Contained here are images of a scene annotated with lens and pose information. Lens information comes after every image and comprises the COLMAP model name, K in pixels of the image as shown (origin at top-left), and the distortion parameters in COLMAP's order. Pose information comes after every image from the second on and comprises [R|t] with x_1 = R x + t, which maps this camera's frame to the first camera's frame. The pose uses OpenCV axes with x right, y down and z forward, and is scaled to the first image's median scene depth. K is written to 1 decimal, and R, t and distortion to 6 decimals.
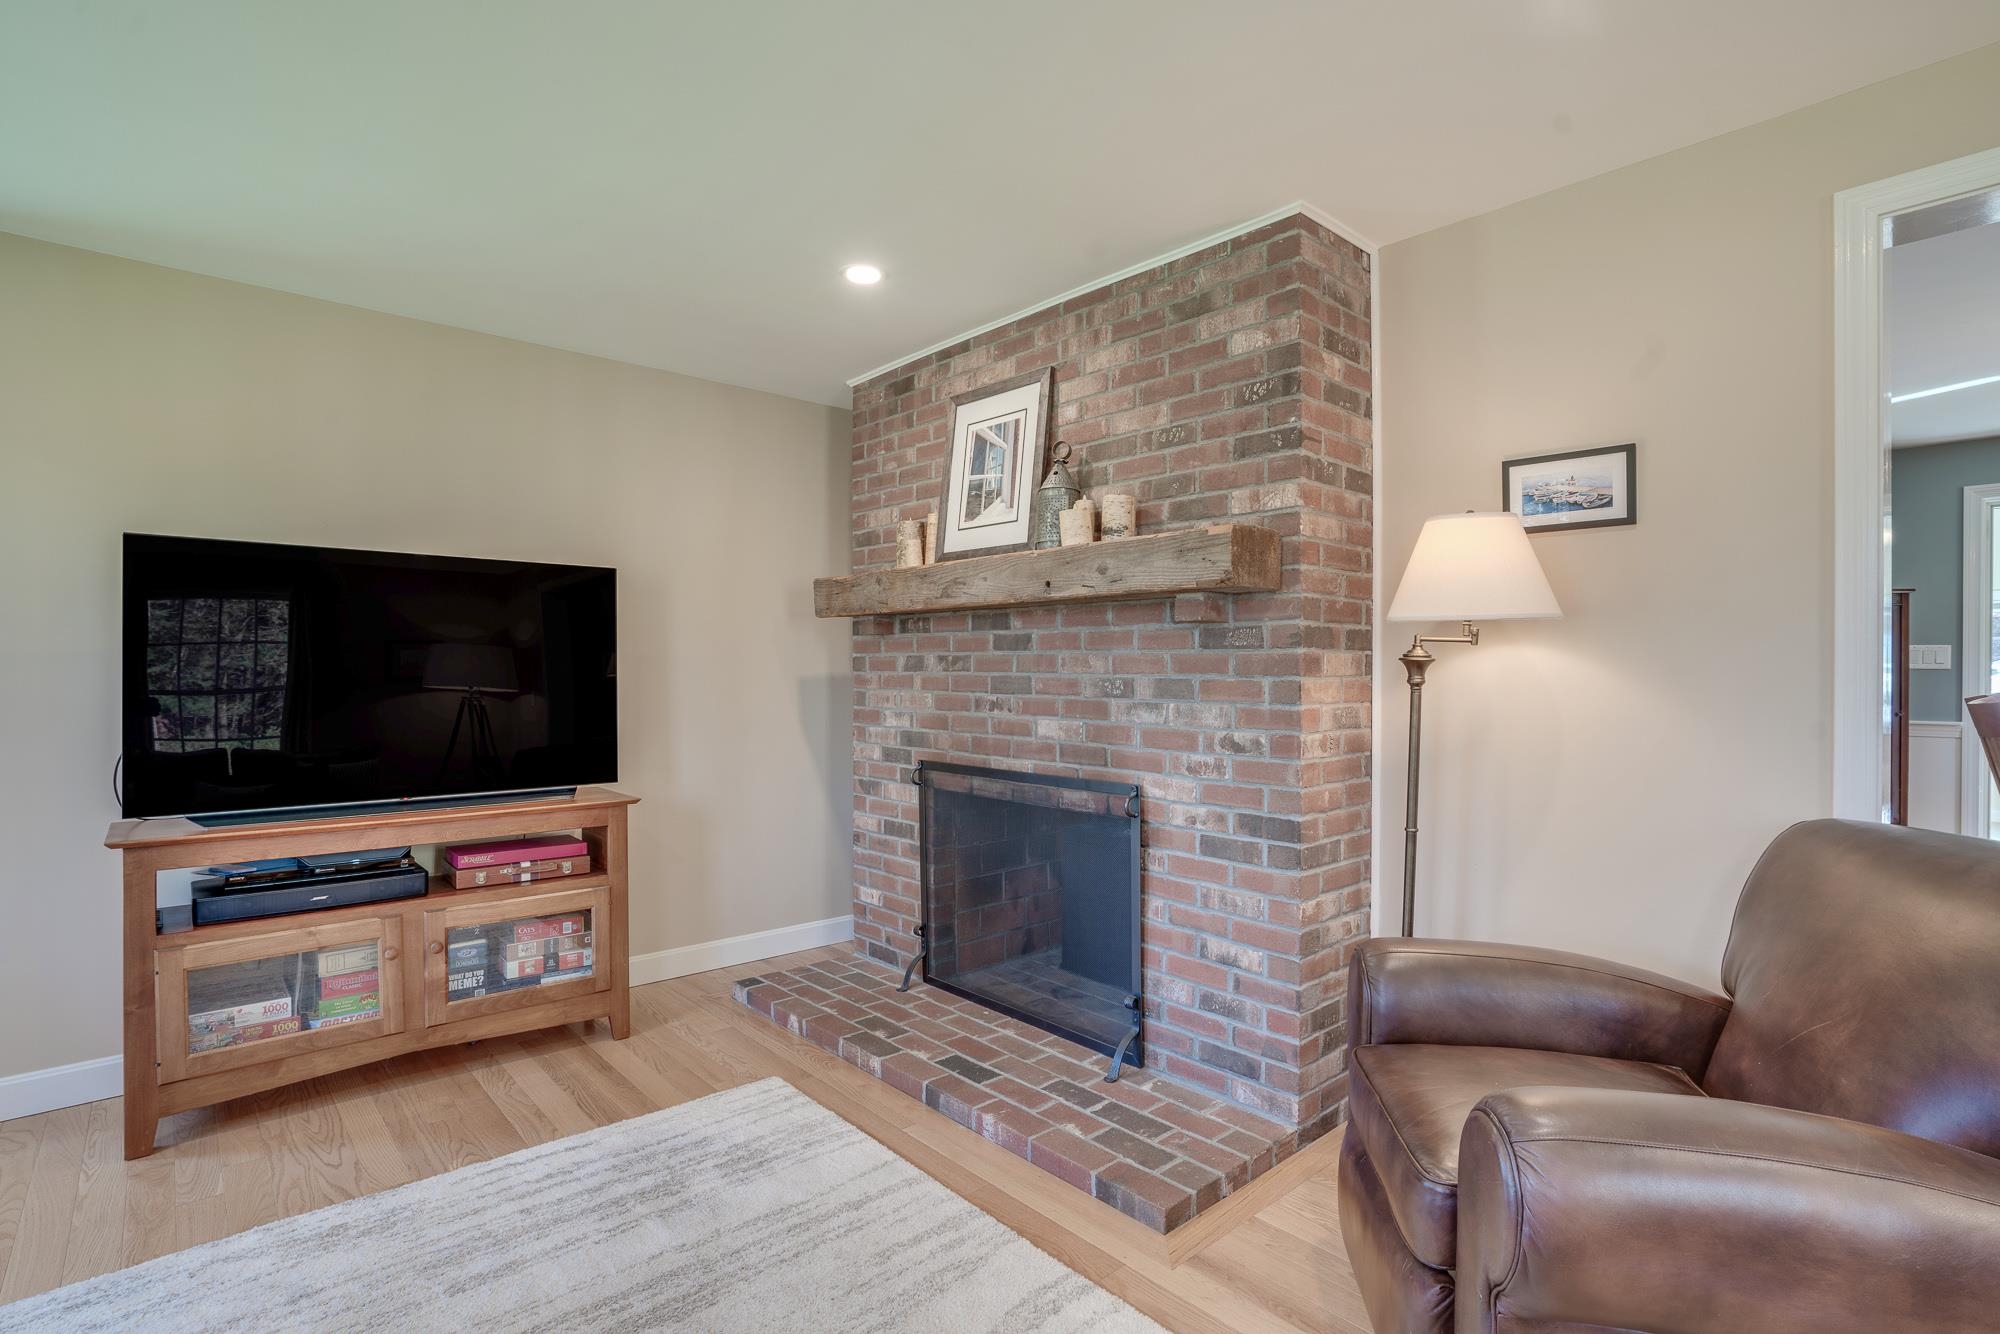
lens RADIAL K [[959.3, 0, 997.8], [0, 959.3, 678.8], [0, 0, 1]] dist [-0.037192, 0.006131]
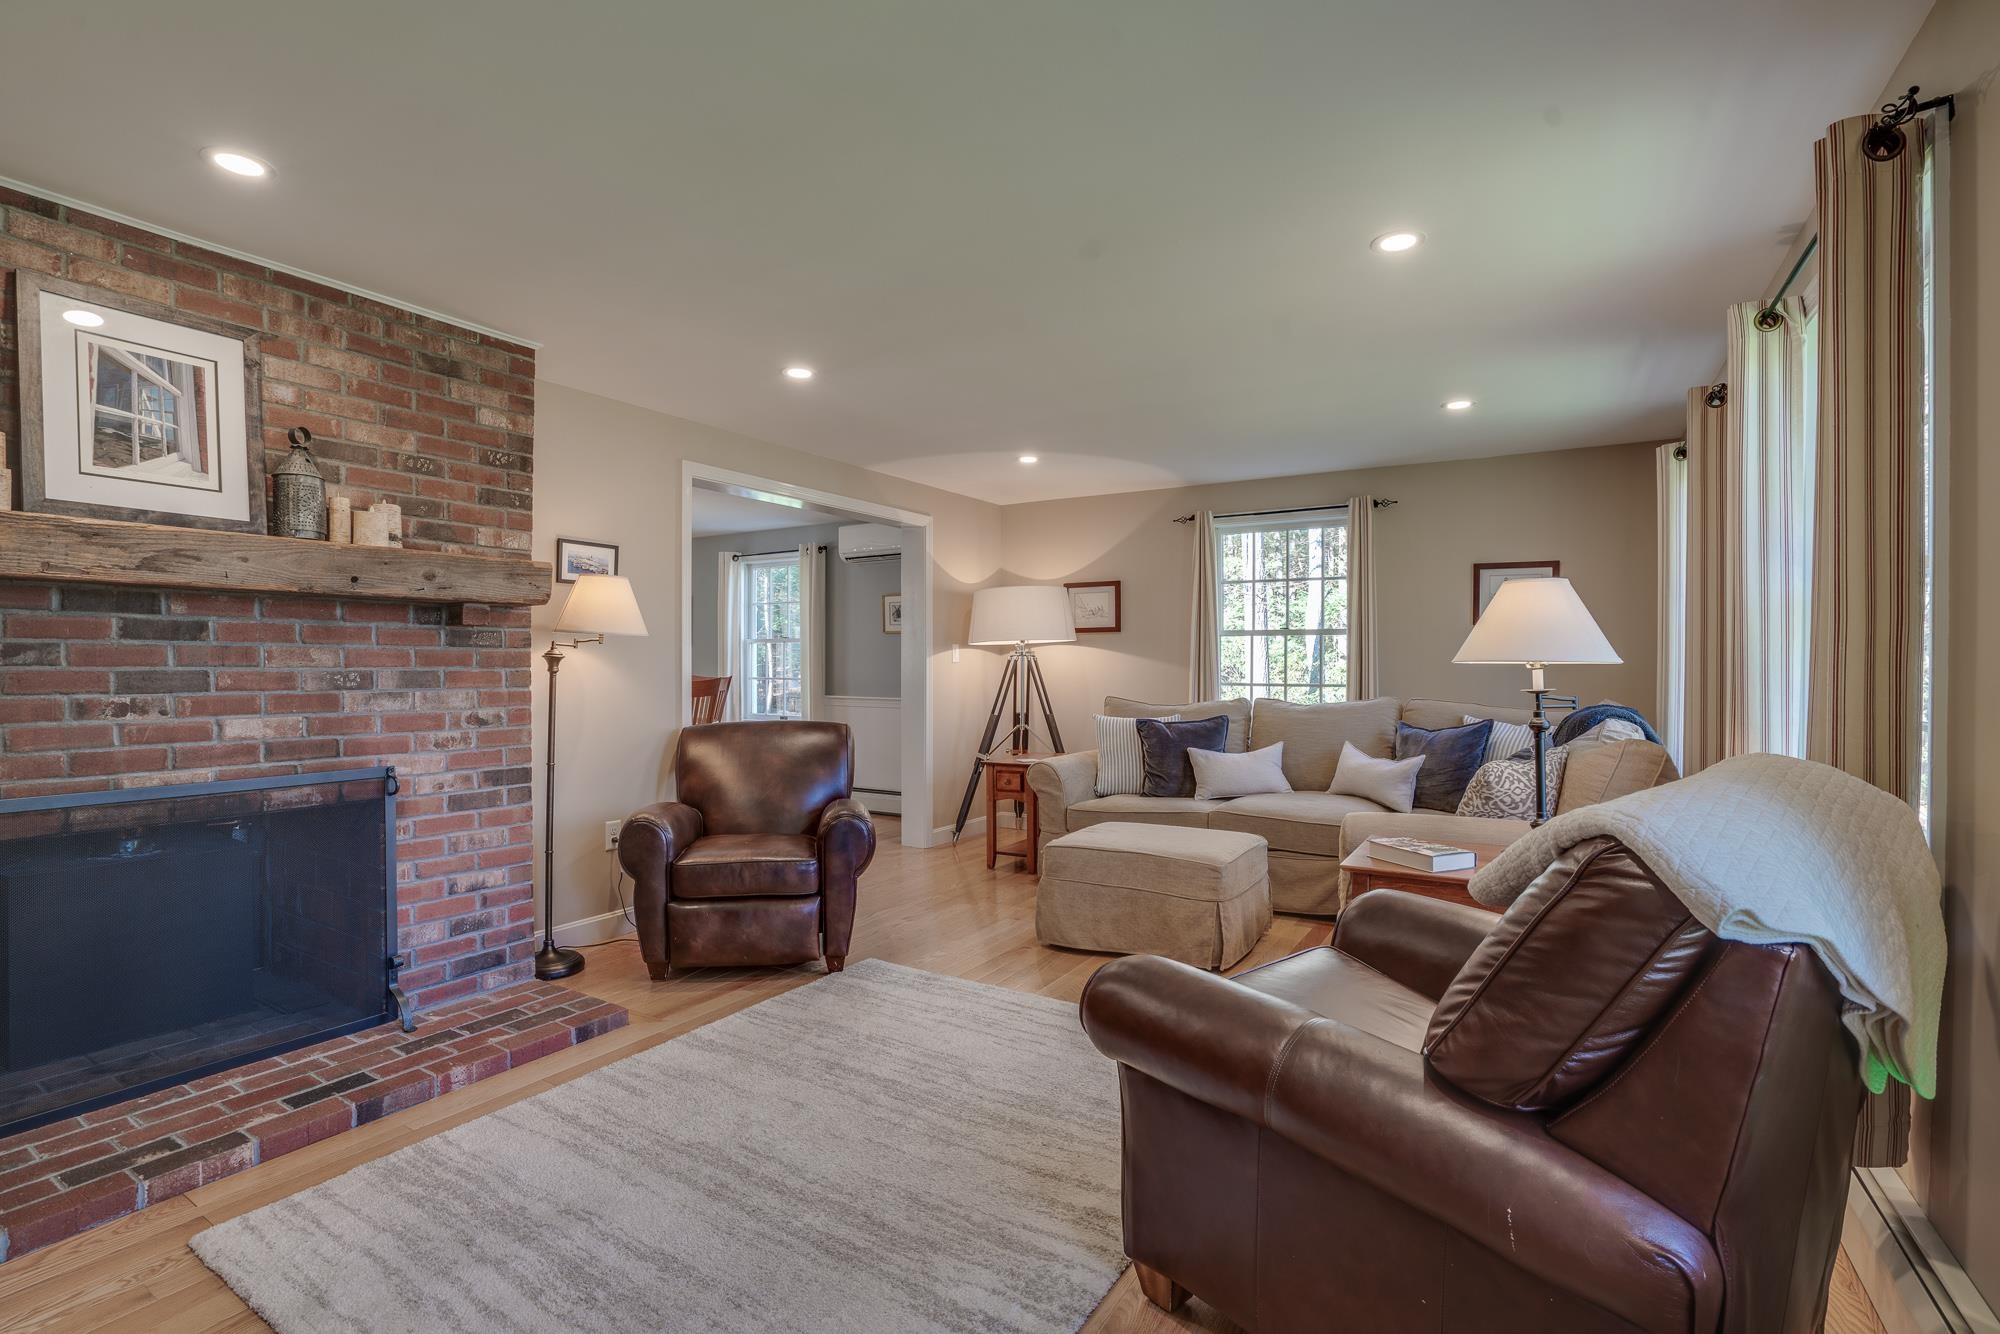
lens RADIAL K [[959.3, 0, 1004.2], [0, 959.3, 666.7], [0, 0, 1]] dist [-0.037192, 0.006131]
pose [[-0.298033, -0.007826, 0.954524, -1.121784], [0.006195, 0.999929, 0.010132, -0.012076], [-0.954535, 0.008933, -0.297963, 0.648932]]
